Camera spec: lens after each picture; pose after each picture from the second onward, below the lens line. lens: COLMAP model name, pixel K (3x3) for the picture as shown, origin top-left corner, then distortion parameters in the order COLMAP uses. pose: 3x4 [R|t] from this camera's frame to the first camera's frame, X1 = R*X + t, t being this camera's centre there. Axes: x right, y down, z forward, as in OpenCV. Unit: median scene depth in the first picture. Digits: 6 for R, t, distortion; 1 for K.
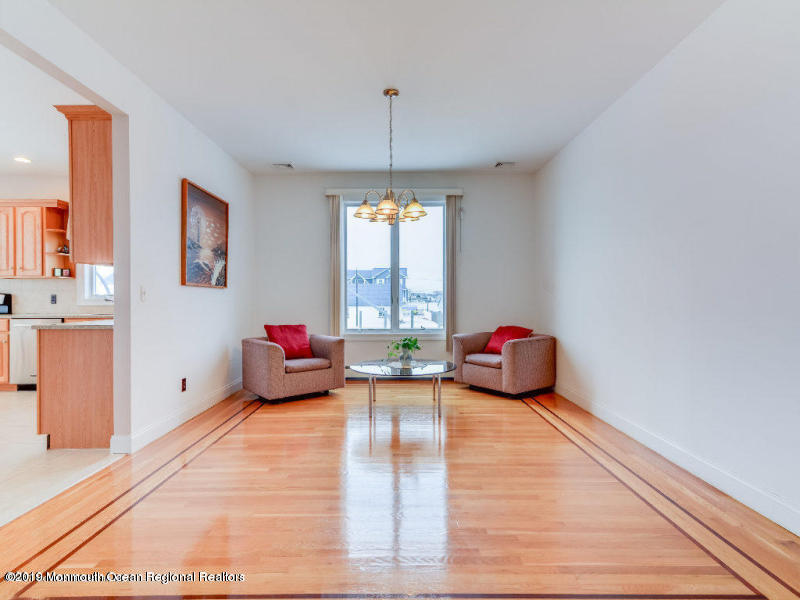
lens RADIAL K [[433.1, 0, 400.0], [0, 433.1, 300.0], [0, 0, 1]] dist [-0.000045, 0.000541]
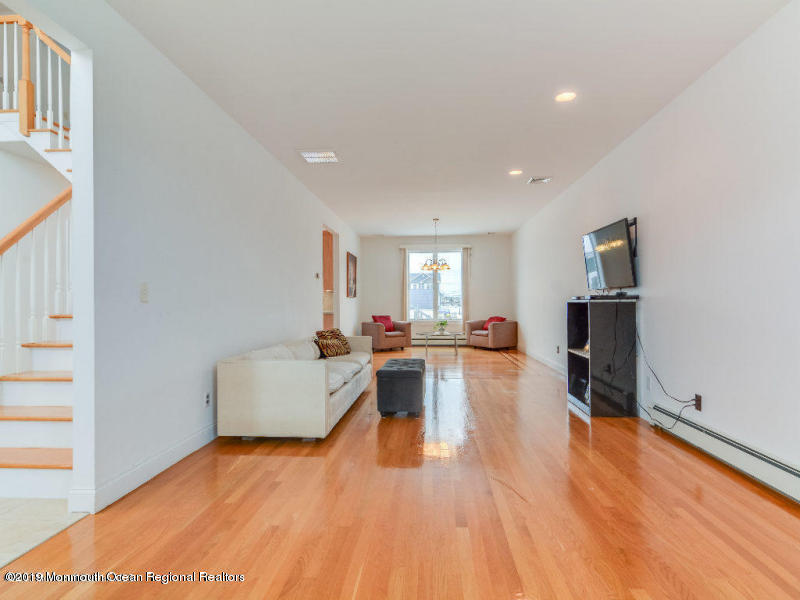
lens RADIAL K [[433.1, 0, 400.0], [0, 433.1, 300.0], [0, 0, 1]] dist [-0.000045, 0.000541]
pose [[0.997076, -0.001436, -0.076402, -0.024623], [0.000784, 0.999963, -0.008562, 0.002319], [0.076412, 0.008477, 0.997040, -1.012700]]
